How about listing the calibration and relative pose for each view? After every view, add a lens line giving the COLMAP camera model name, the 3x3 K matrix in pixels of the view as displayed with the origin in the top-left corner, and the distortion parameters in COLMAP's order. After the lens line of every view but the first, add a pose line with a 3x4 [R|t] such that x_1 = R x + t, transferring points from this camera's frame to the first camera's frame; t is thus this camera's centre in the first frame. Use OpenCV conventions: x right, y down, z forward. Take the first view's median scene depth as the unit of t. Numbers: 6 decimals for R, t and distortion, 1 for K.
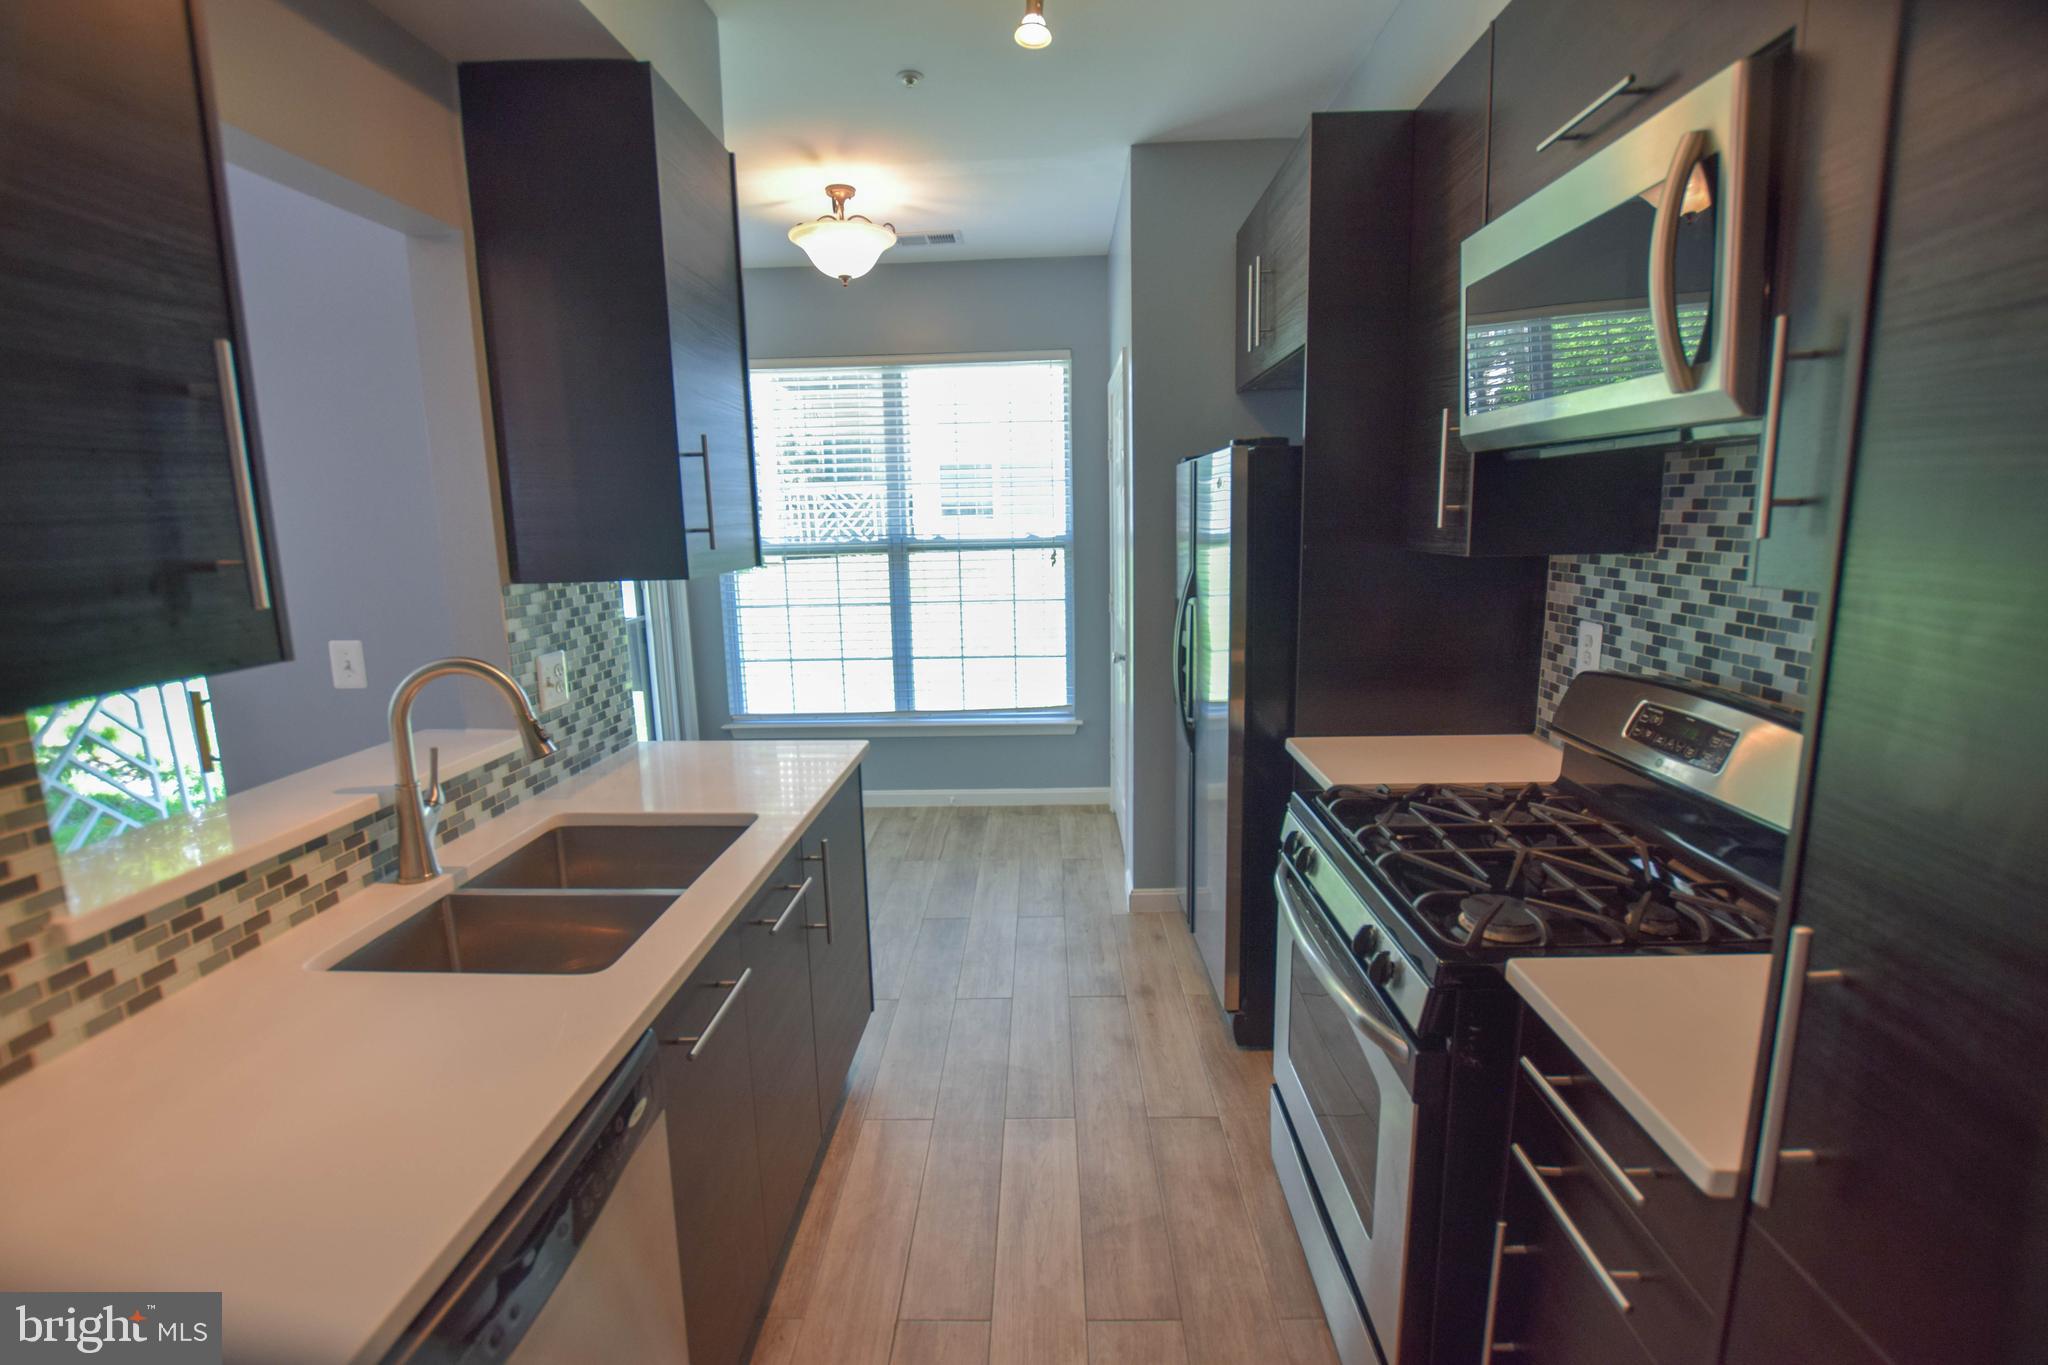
lens RADIAL K [[916.1, 0, 1019.3], [0, 916.1, 666.9], [0, 0, 1]] dist [-0.029162, 0.000205]
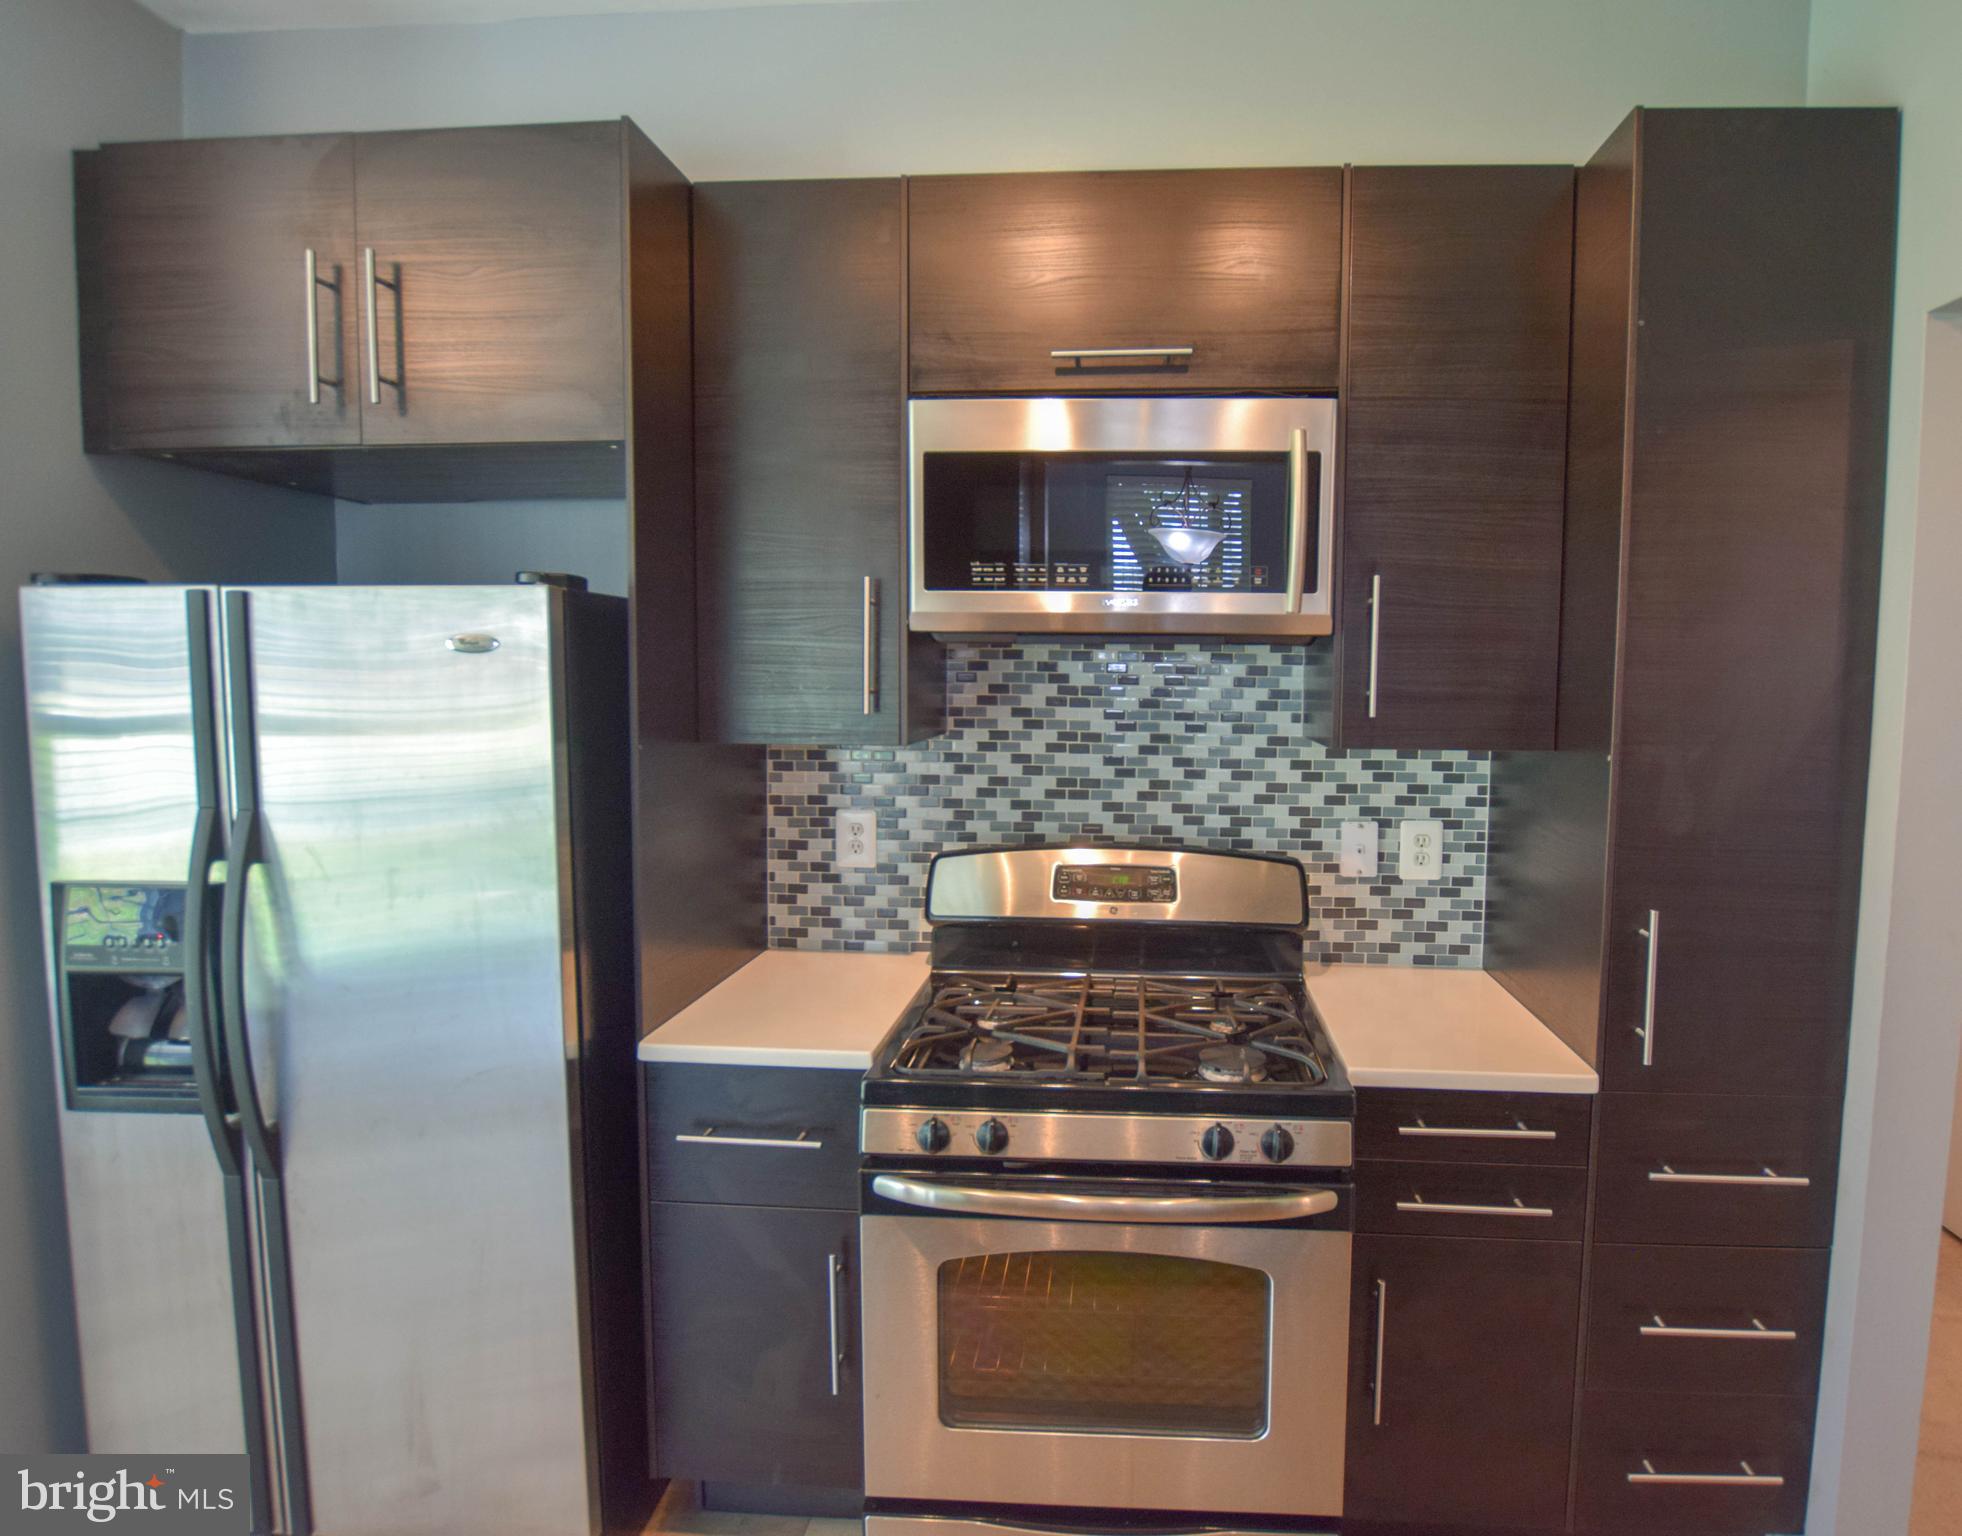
lens RADIAL K [[1072.2, 0, 1033.5], [0, 1072.2, 765.7], [0, 0, 1]] dist [-0.015520, -0.001035]
pose [[0.010827, -0.053666, 0.998500, -0.522695], [0.157290, 0.986219, 0.051300, -0.130983], [-0.987493, 0.156499, 0.019119, 0.836580]]
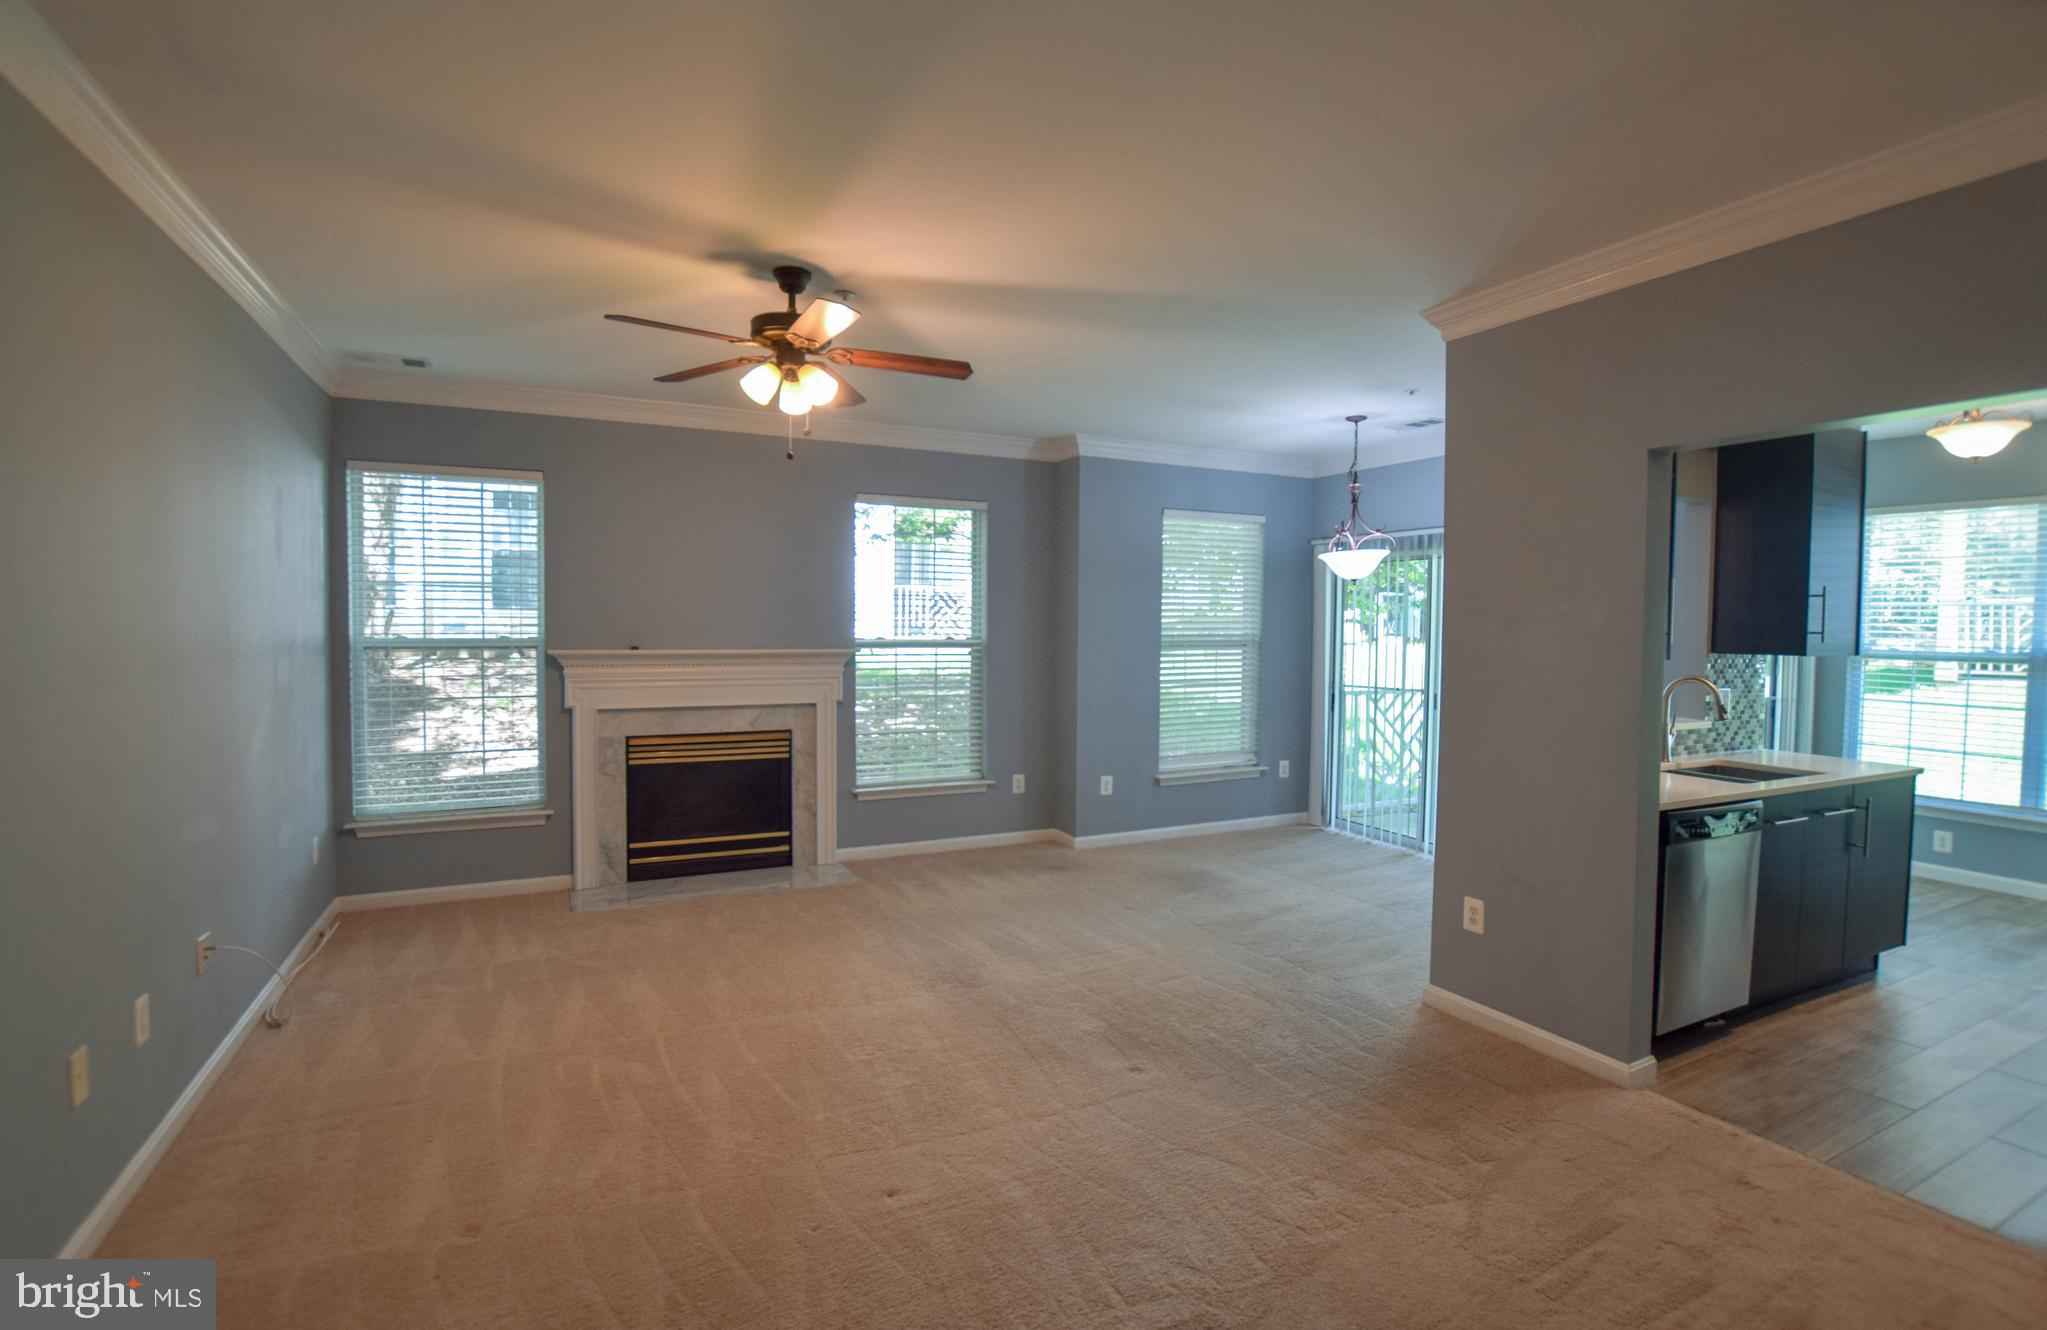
lens RADIAL K [[946.7, 0, 999.4], [0, 946.7, 651.6], [0, 0, 1]] dist [-0.043395, 0.002818]
pose [[0.458942, 0.056600, -0.886662, 0.616018], [-0.170138, 0.985099, -0.025181, 0.248508], [0.872024, 0.162411, 0.461733, -1.497880]]
